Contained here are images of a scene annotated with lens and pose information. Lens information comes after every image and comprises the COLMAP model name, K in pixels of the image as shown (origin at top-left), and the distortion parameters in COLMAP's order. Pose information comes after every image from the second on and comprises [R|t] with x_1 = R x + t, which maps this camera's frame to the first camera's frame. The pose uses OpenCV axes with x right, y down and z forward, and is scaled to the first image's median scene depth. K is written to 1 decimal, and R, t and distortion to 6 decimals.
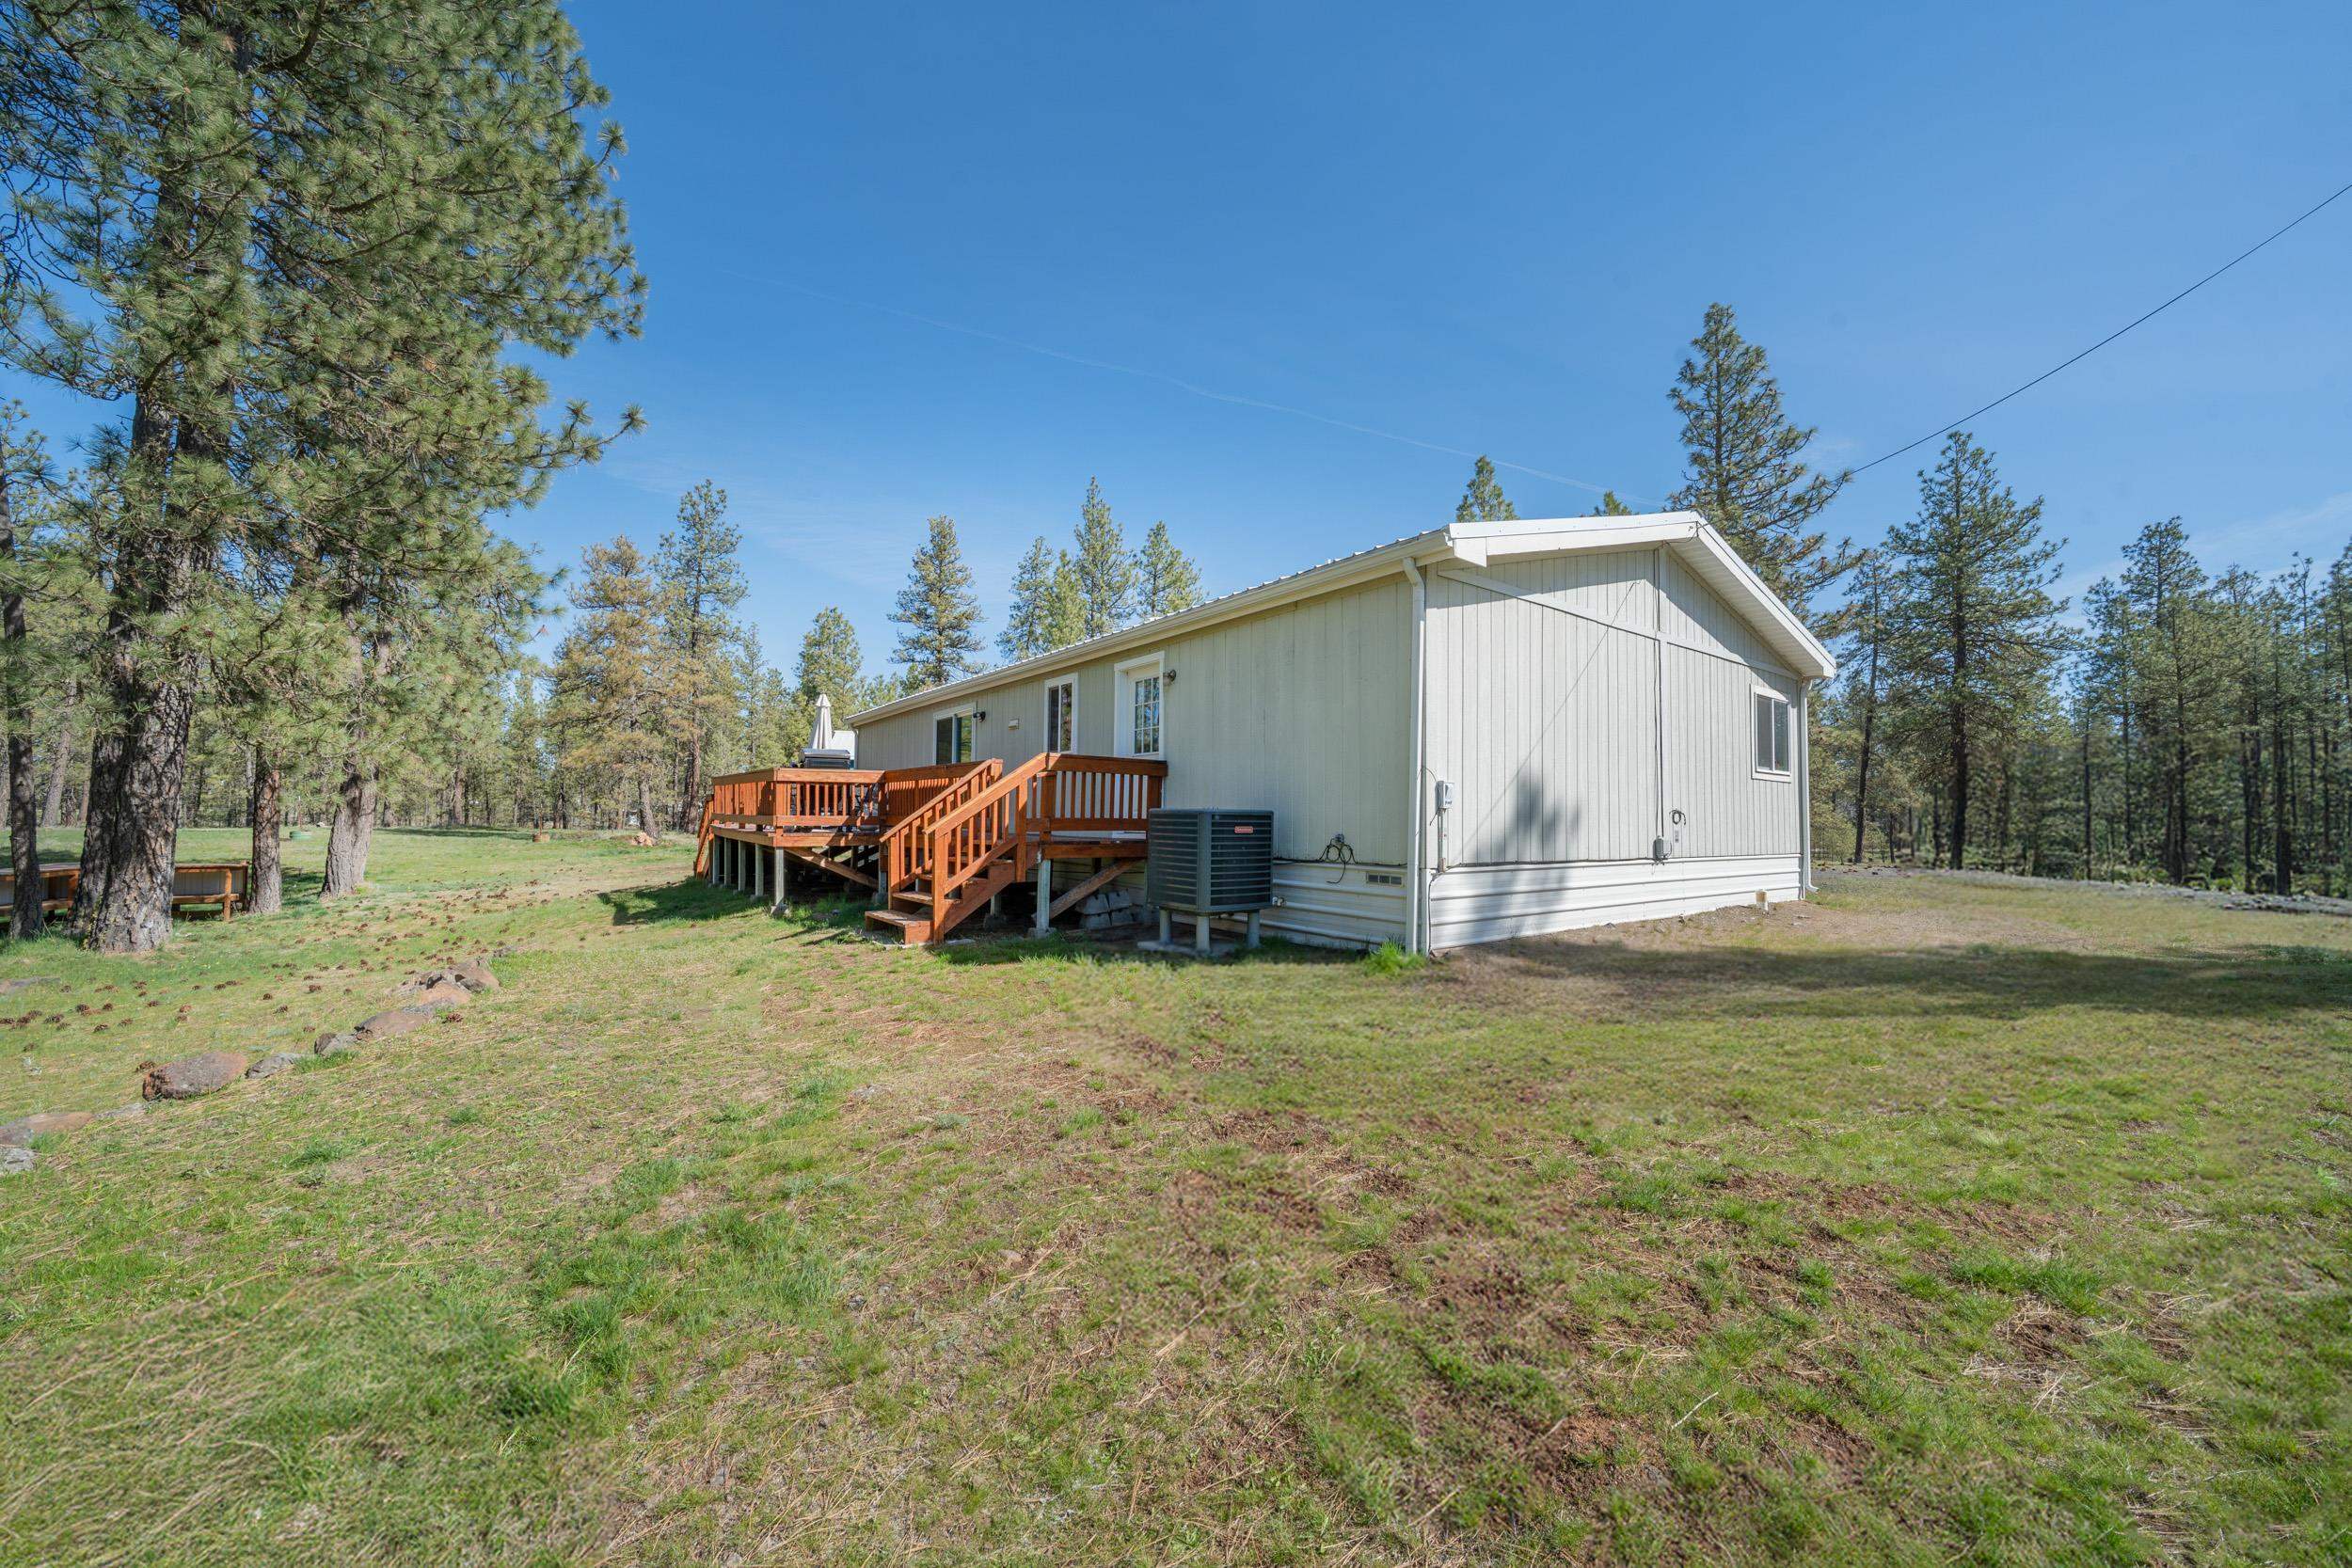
lens RADIAL K [[846.2, 0, 1176.0], [0, 846.2, 784.0], [0, 0, 1]] dist [-0.001528, -0.000278]
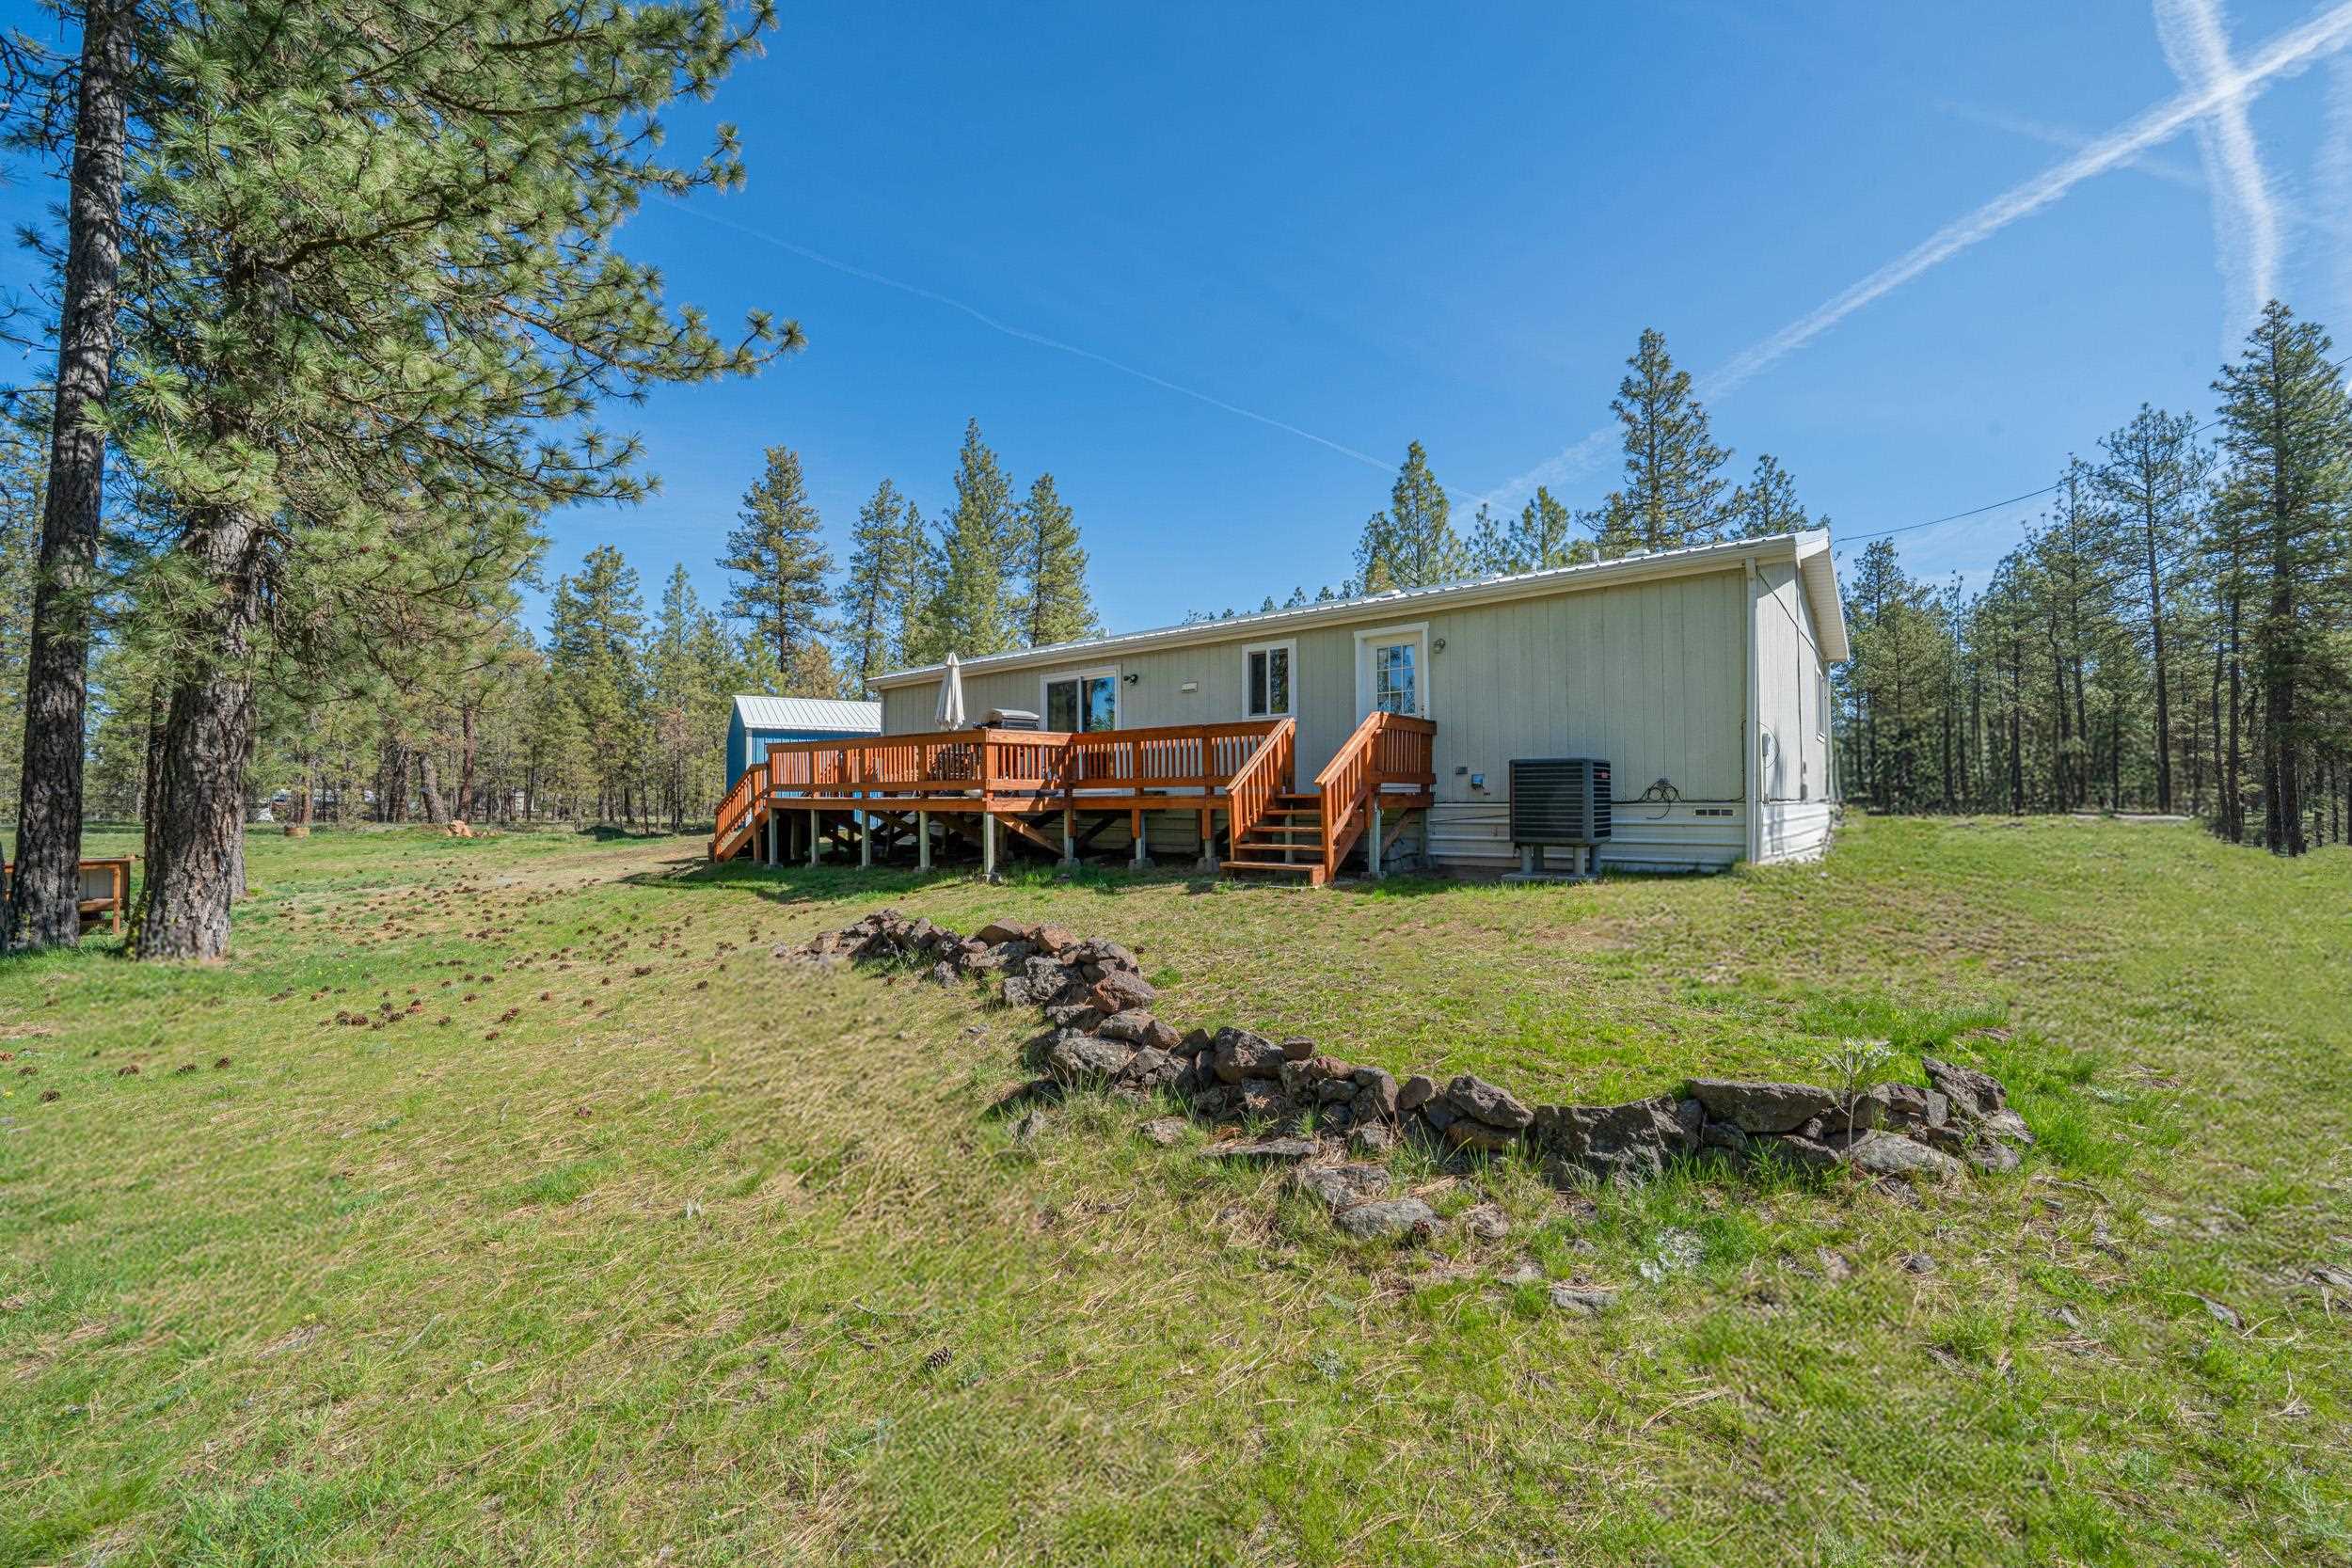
lens RADIAL K [[930.8, 0, 1176.0], [0, 930.8, 784.0], [0, 0, 1]] dist [-0.000114, 0.000037]
pose [[0.960529, -0.012164, 0.277914, -0.462319], [0.006573, 0.999757, 0.021042, 0.018474], [-0.278102, -0.018385, 0.960376, -0.053708]]
